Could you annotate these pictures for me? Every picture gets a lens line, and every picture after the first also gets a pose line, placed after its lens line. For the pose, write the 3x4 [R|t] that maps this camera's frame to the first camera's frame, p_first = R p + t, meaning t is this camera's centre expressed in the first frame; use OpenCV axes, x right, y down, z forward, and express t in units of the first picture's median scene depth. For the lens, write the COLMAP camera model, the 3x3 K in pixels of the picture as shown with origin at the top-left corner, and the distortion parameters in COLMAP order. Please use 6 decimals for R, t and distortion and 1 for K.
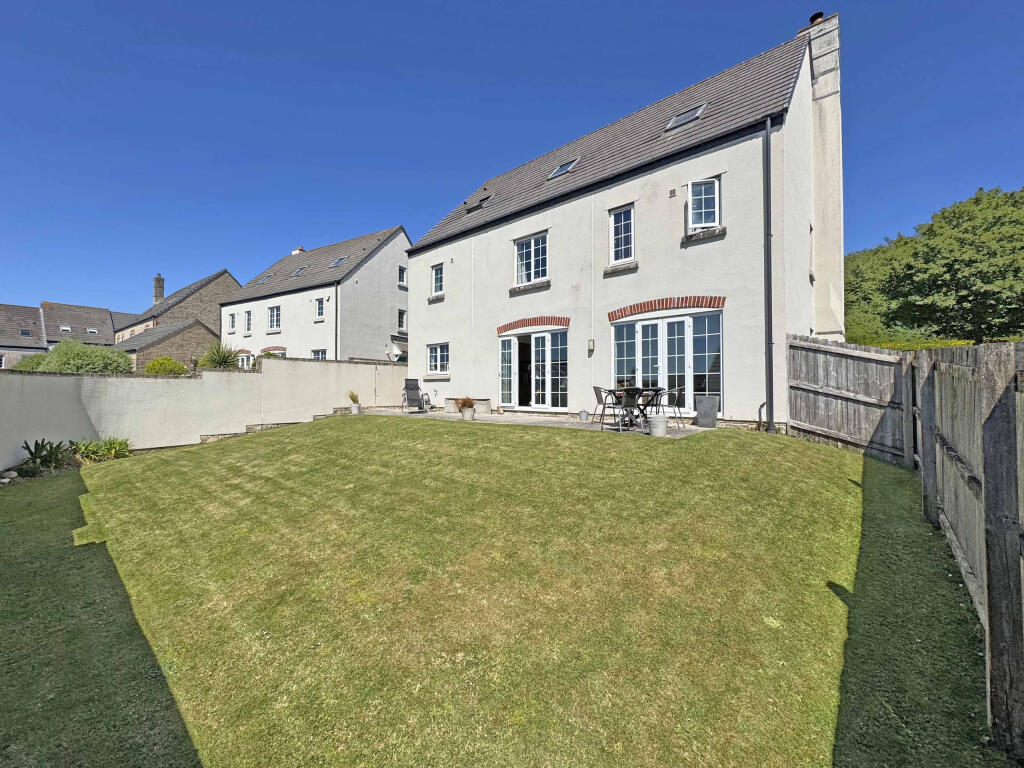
lens RADIAL K [[411.2, 0, 512.0], [0, 411.2, 384.0], [0, 0, 1]] dist [-0.000469, -0.000004]
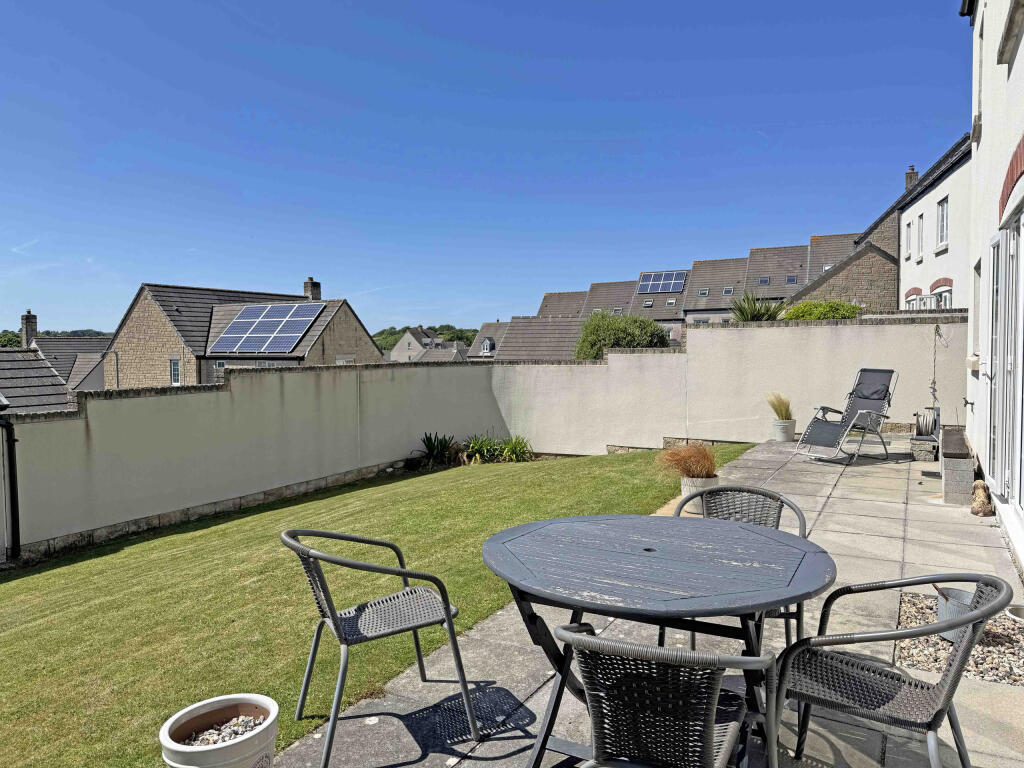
lens RADIAL K [[729.4, 0, 512.0], [0, 729.4, 384.0], [0, 0, 1]] dist [0.001746, 0.000440]
pose [[0.208150, 0.049523, -0.976842, 0.447243], [0.026182, 0.998077, 0.056178, -0.056247], [0.977746, -0.037269, 0.206453, 0.627016]]
